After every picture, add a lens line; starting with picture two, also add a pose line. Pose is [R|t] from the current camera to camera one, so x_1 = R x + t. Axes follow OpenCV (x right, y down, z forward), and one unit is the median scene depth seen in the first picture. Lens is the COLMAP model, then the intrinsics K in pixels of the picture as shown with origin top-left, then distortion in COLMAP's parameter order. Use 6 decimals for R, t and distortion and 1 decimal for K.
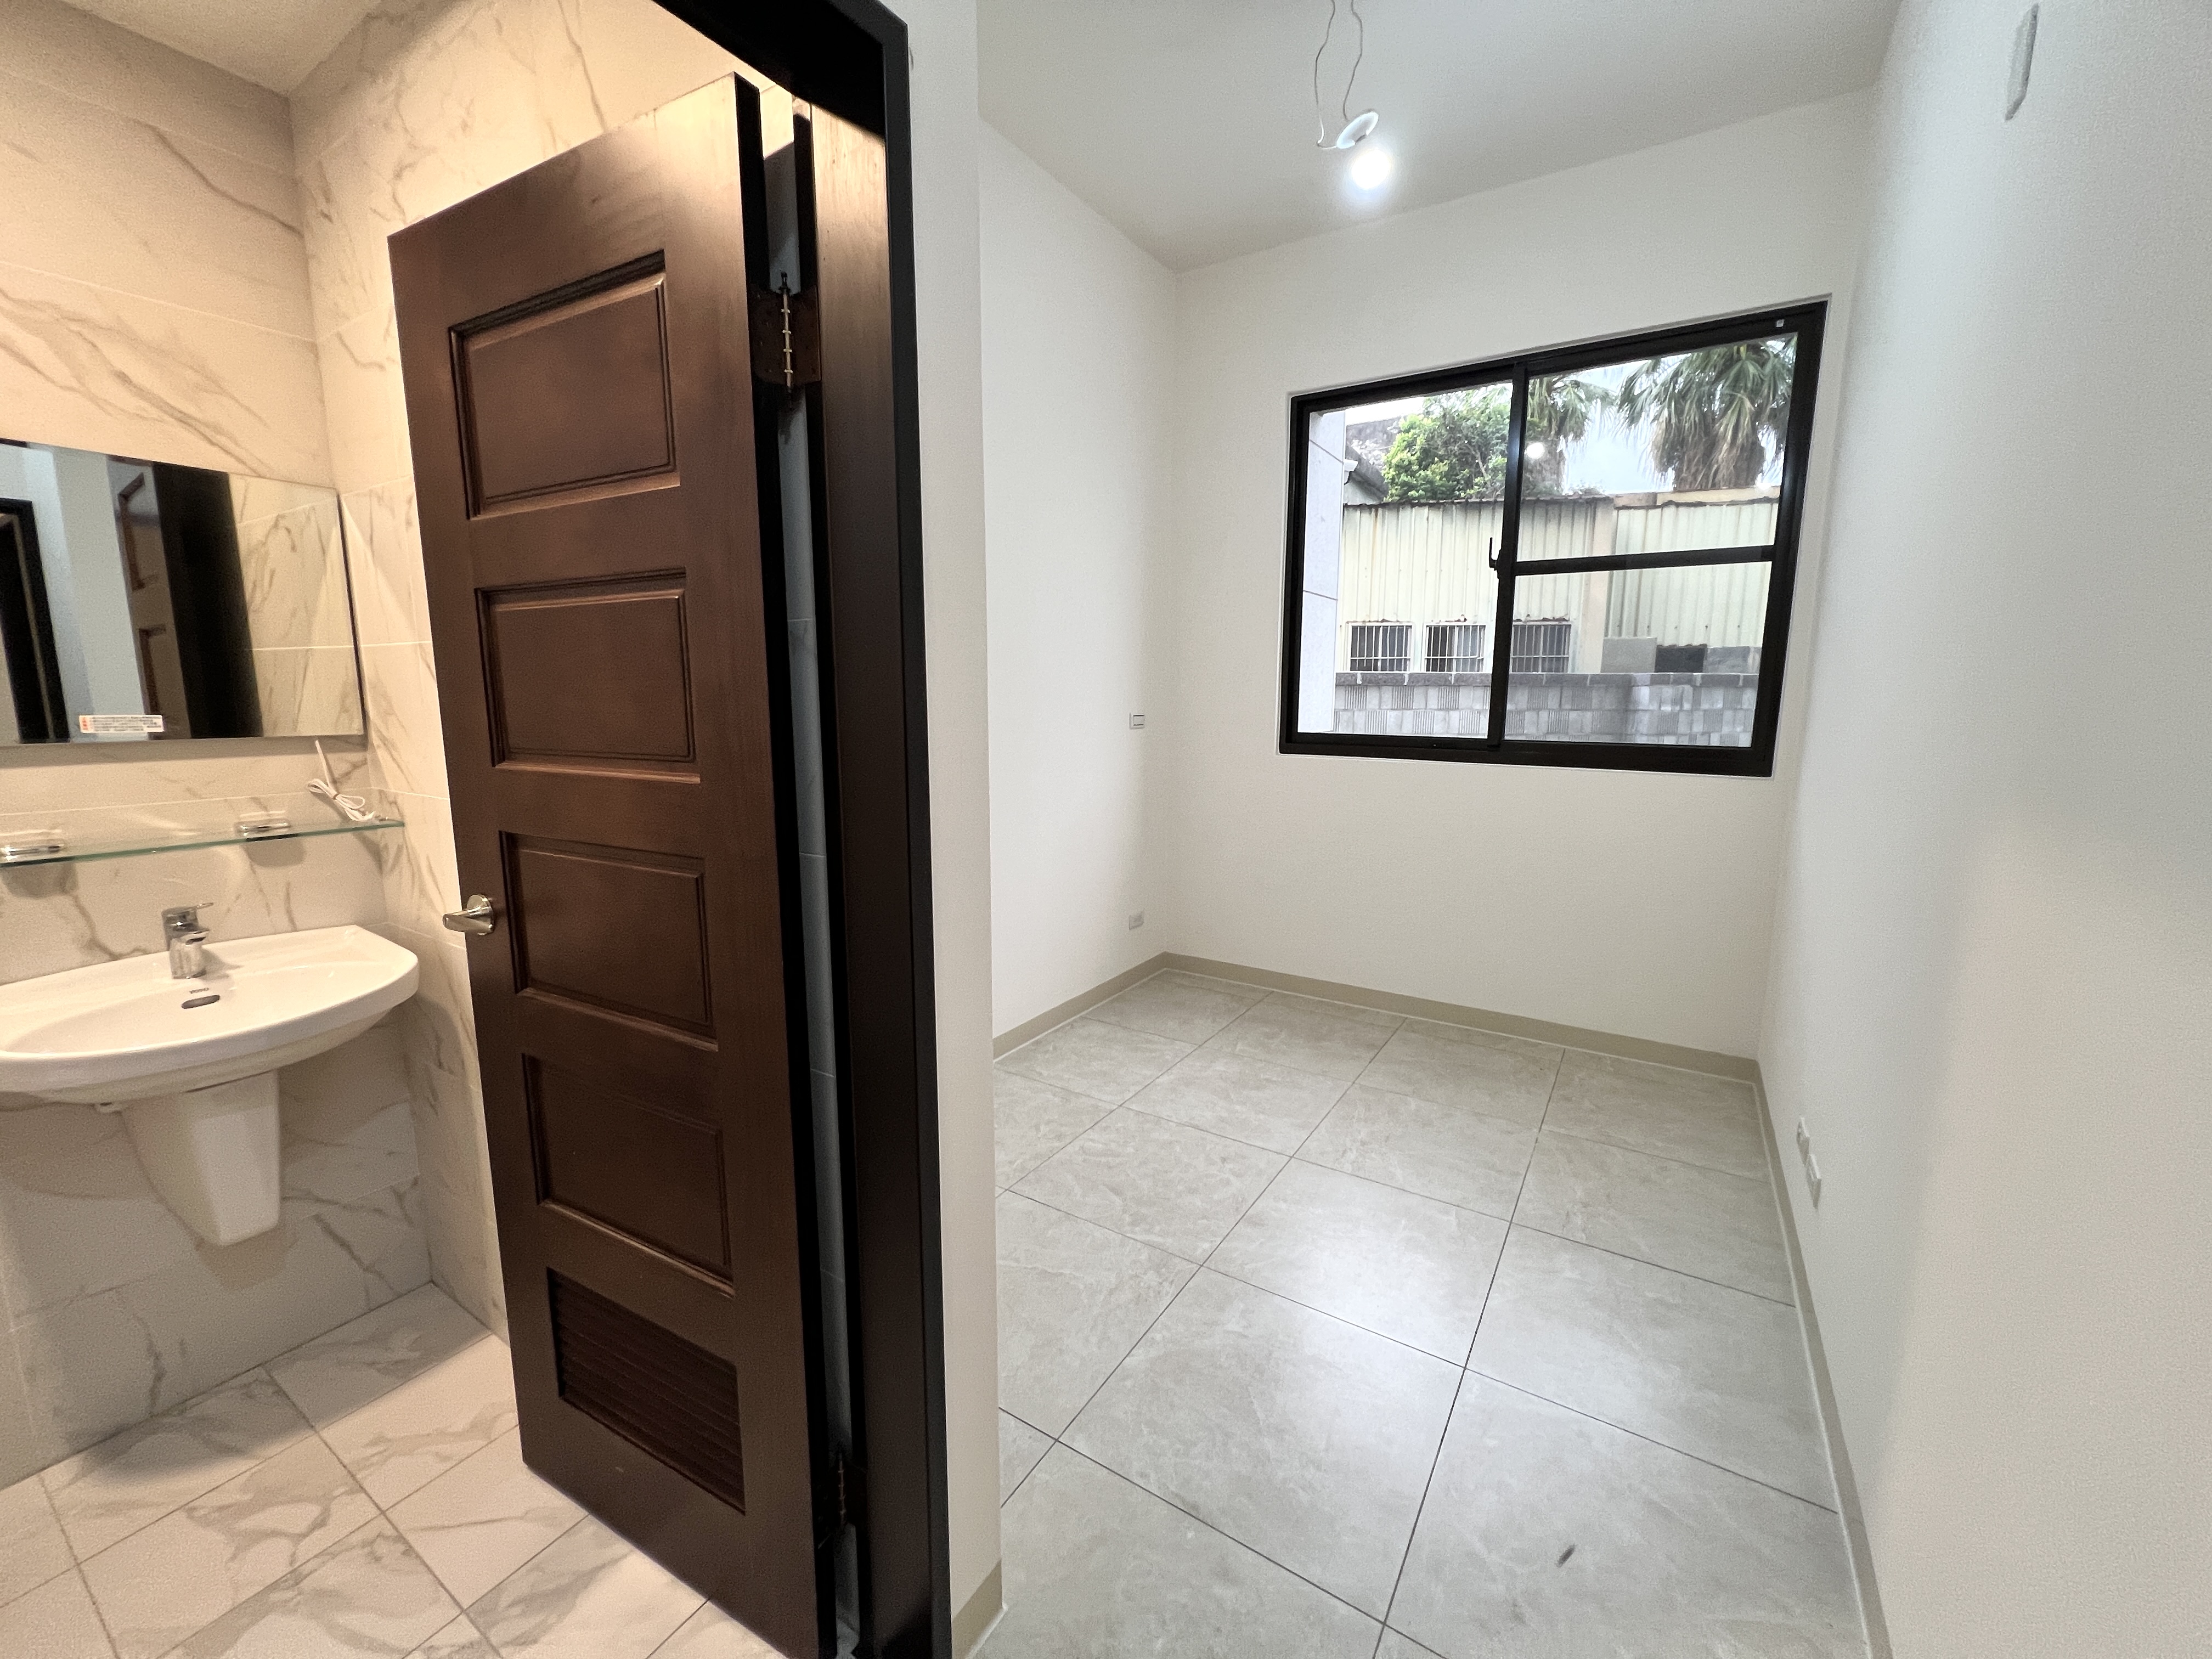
lens RADIAL K [[887.6, 0, 1104.7], [0, 887.6, 824.6], [0, 0, 1]] dist [-0.001303, -0.000298]
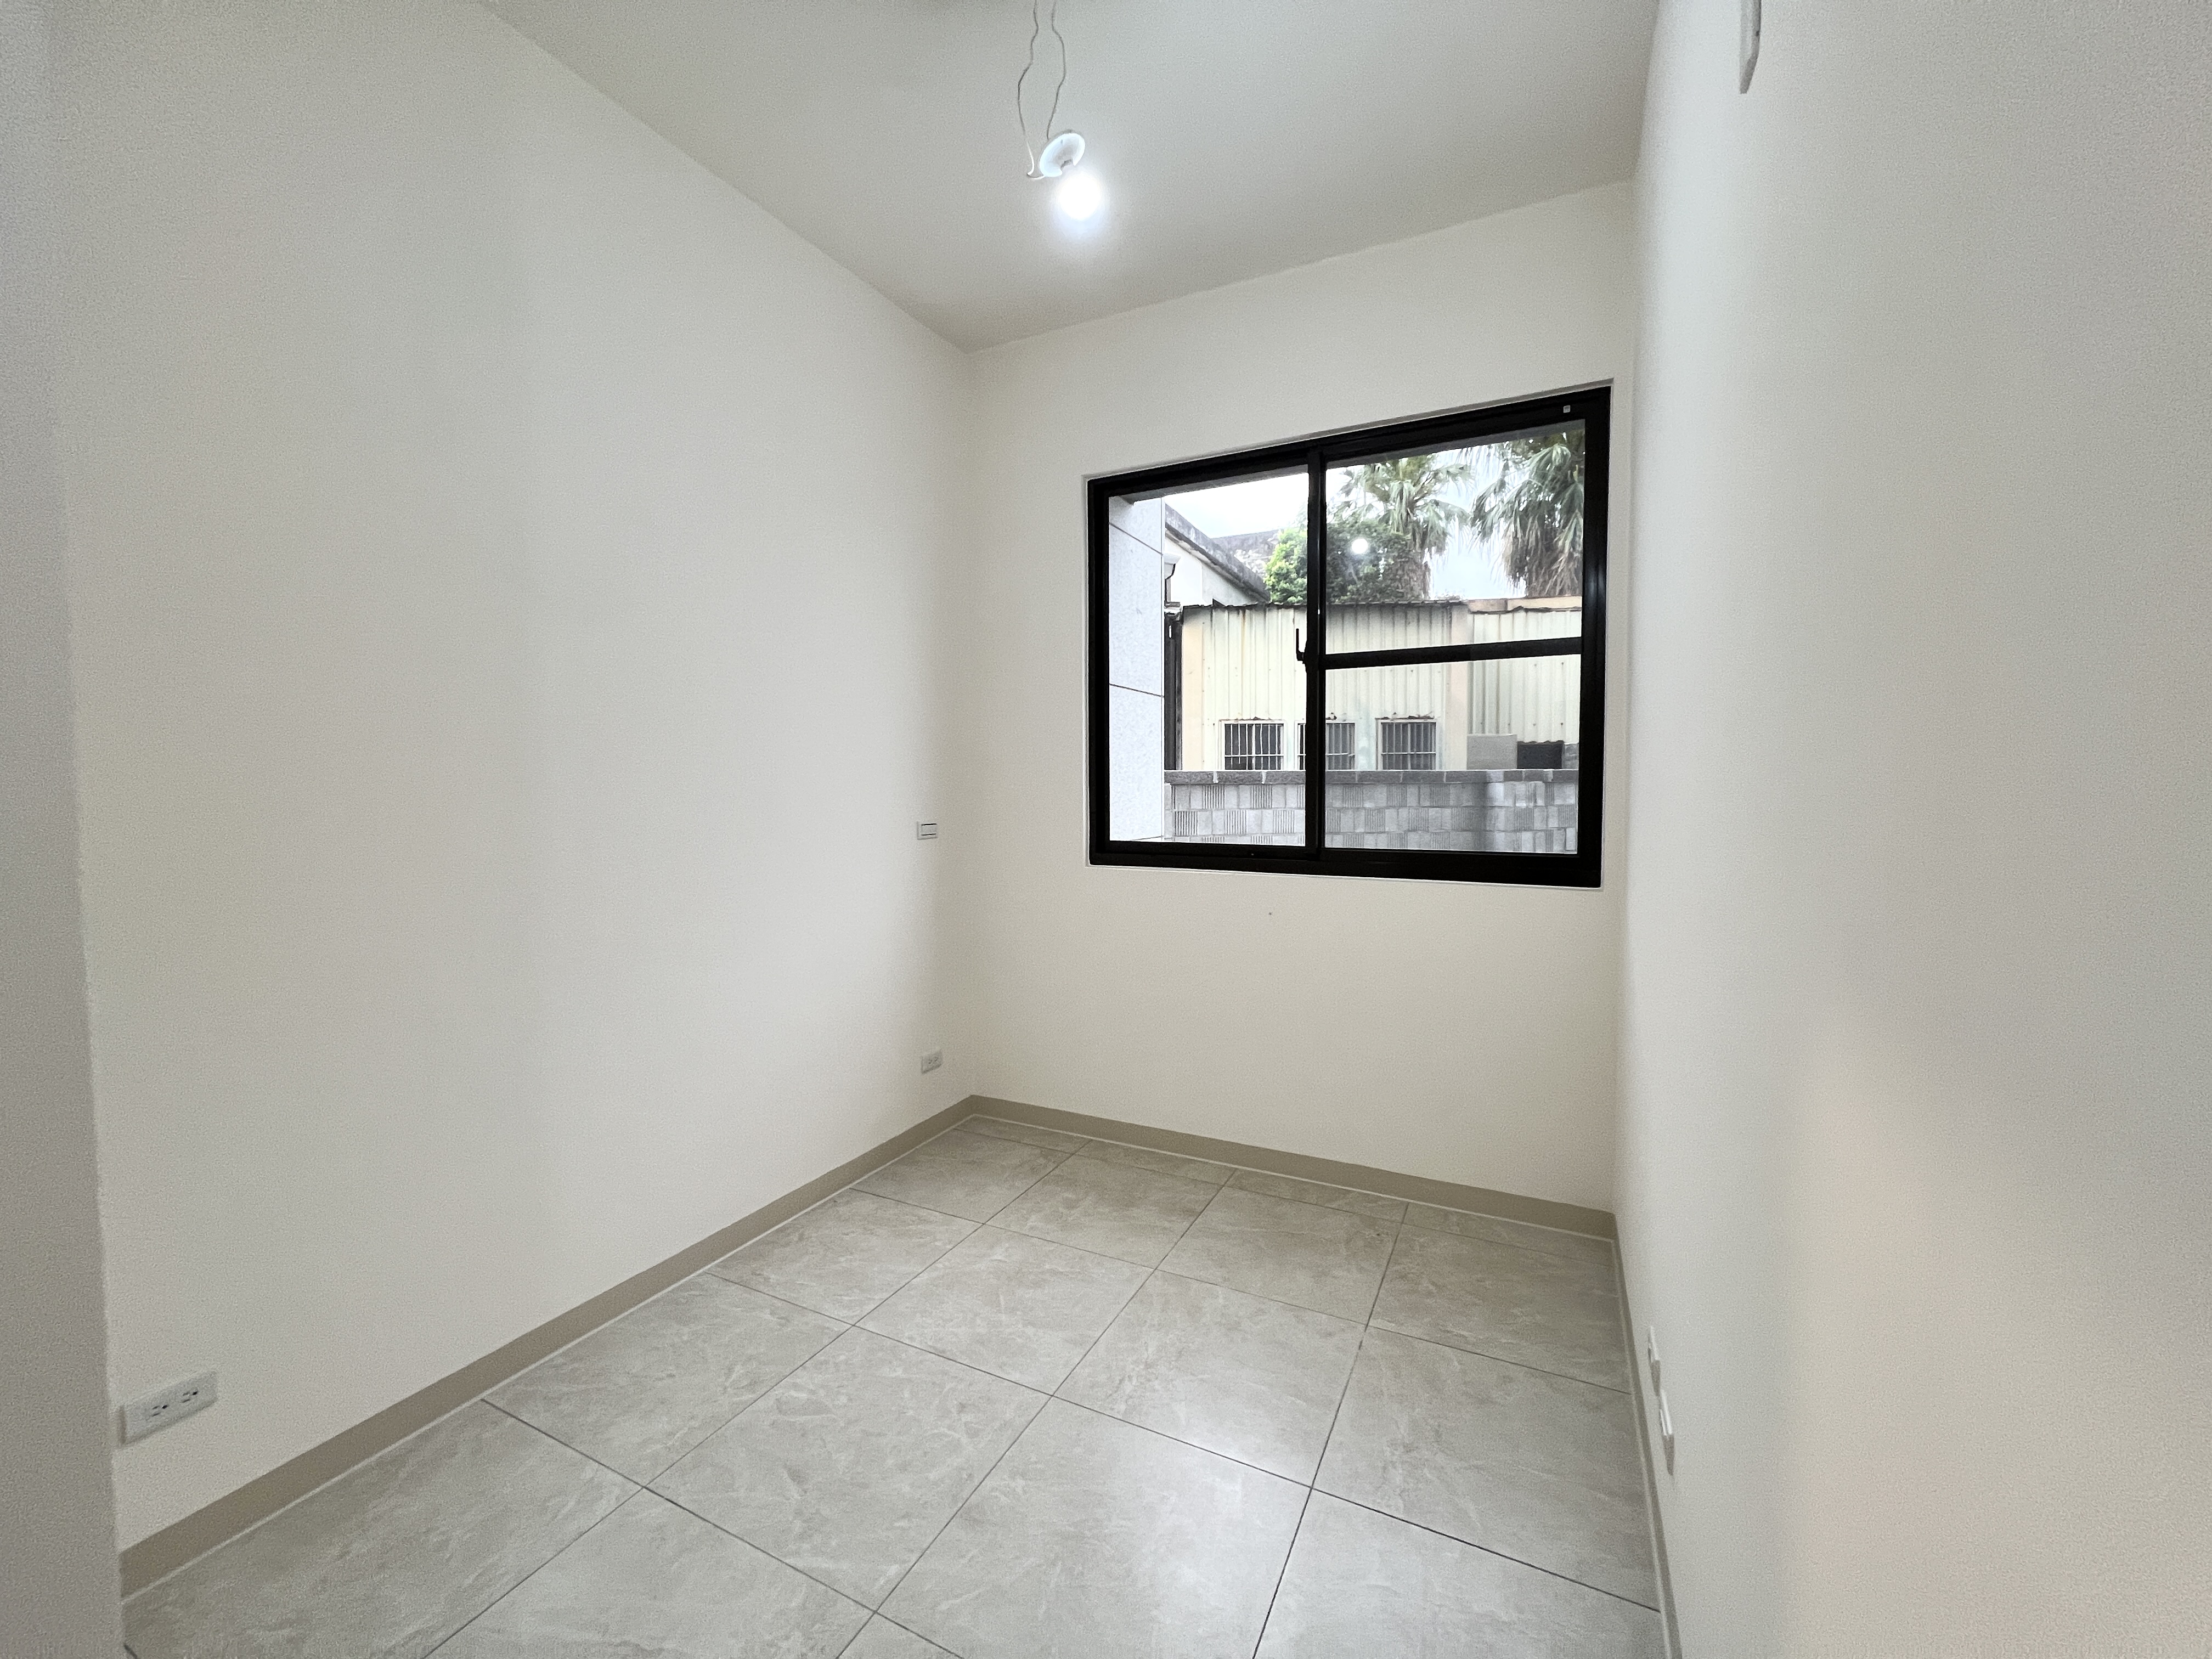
lens RADIAL K [[887.6, 0, 1104.7], [0, 887.6, 824.6], [0, 0, 1]] dist [-0.001303, -0.000298]
pose [[0.994778, -0.012972, 0.101235, 0.140670], [0.023788, 0.994041, -0.106377, -0.028910], [-0.099252, 0.108230, 0.989159, 0.132982]]
